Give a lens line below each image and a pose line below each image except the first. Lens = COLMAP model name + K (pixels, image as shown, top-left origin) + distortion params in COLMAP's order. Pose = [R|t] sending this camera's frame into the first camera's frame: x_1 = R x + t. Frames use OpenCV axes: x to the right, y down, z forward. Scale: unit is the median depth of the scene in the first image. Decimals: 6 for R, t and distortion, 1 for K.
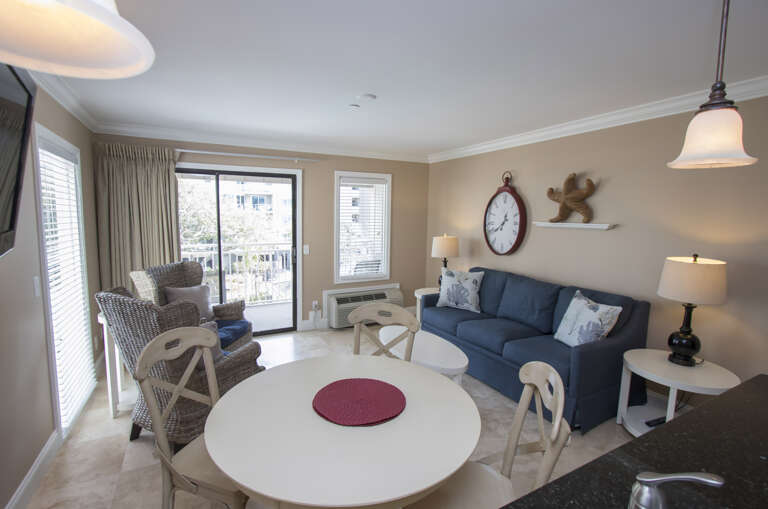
lens RADIAL K [[353.1, 0, 379.7], [0, 353.1, 253.4], [0, 0, 1]] dist [-0.013381, 0.000405]
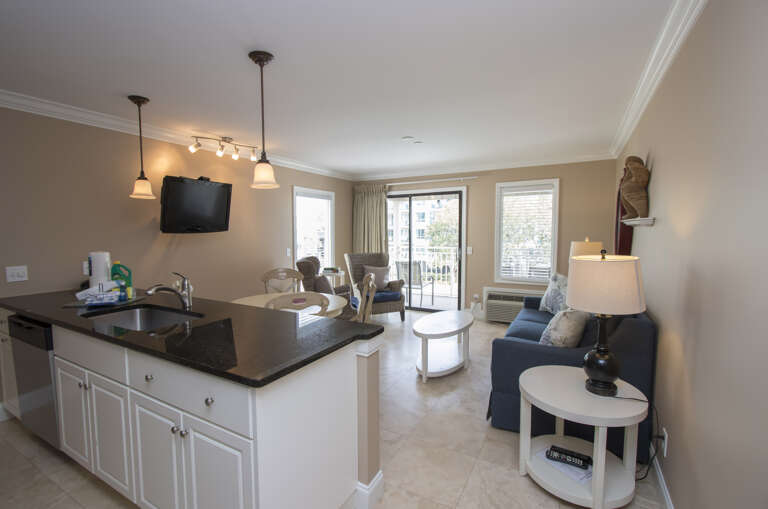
lens RADIAL K [[353.1, 0, 379.7], [0, 353.1, 253.4], [0, 0, 1]] dist [-0.013381, 0.000405]
pose [[0.544483, 0.041837, -0.837728, 0.773590], [-0.078334, 0.996927, -0.001126, 0.030012], [0.835106, 0.066236, 0.546087, 0.088376]]
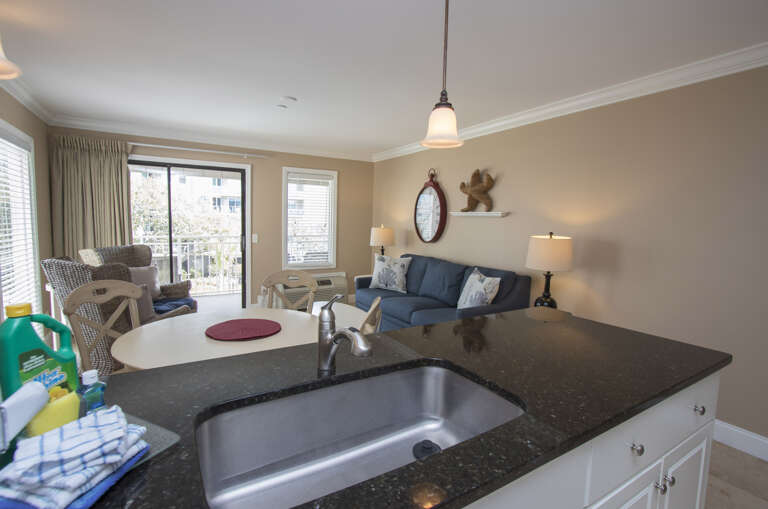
lens RADIAL K [[353.1, 0, 379.7], [0, 353.1, 253.4], [0, 0, 1]] dist [-0.013381, 0.000405]
pose [[0.998539, 0.005427, 0.053763, 0.139957], [-0.004697, 0.999895, -0.013695, 0.058024], [-0.053832, 0.013423, 0.998460, -0.123023]]
